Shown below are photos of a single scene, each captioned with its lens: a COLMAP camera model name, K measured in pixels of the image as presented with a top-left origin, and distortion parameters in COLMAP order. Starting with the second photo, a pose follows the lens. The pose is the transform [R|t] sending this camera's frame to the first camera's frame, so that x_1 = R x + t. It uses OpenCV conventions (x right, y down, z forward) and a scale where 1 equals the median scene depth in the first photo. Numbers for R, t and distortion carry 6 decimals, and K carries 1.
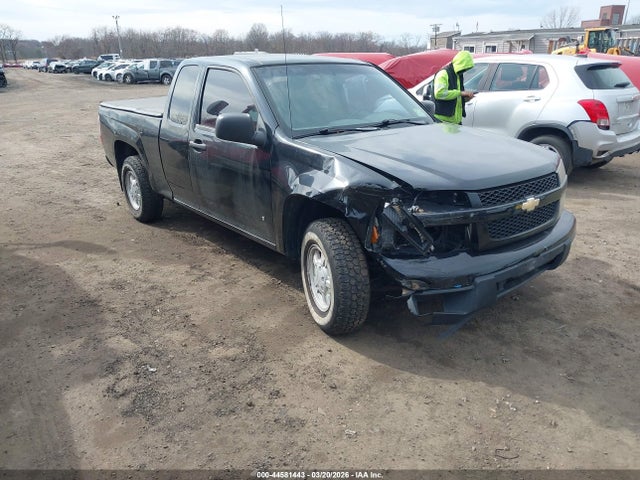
lens RADIAL K [[497.8, 0, 320.0], [0, 497.8, 240.0], [0, 0, 1]] dist [0.042788, -0.046746]
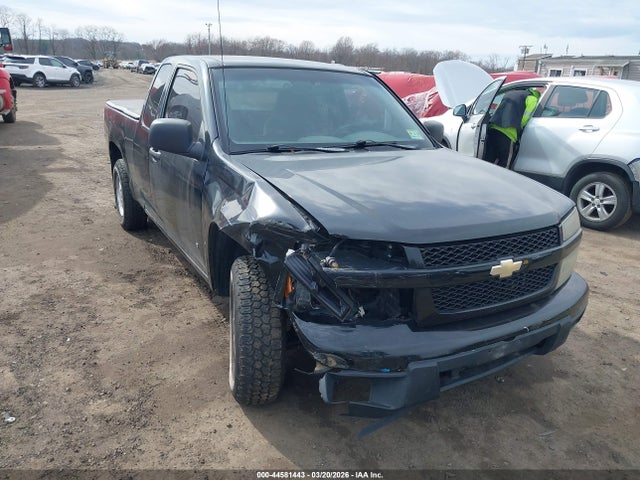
lens RADIAL K [[497.8, 0, 320.0], [0, 497.8, 240.0], [0, 0, 1]] dist [0.042788, -0.046746]
pose [[0.986532, 0.099473, -0.129844, 0.220311], [-0.102627, 0.994560, -0.017817, -0.065203], [0.127366, 0.030903, 0.991374, 0.212502]]
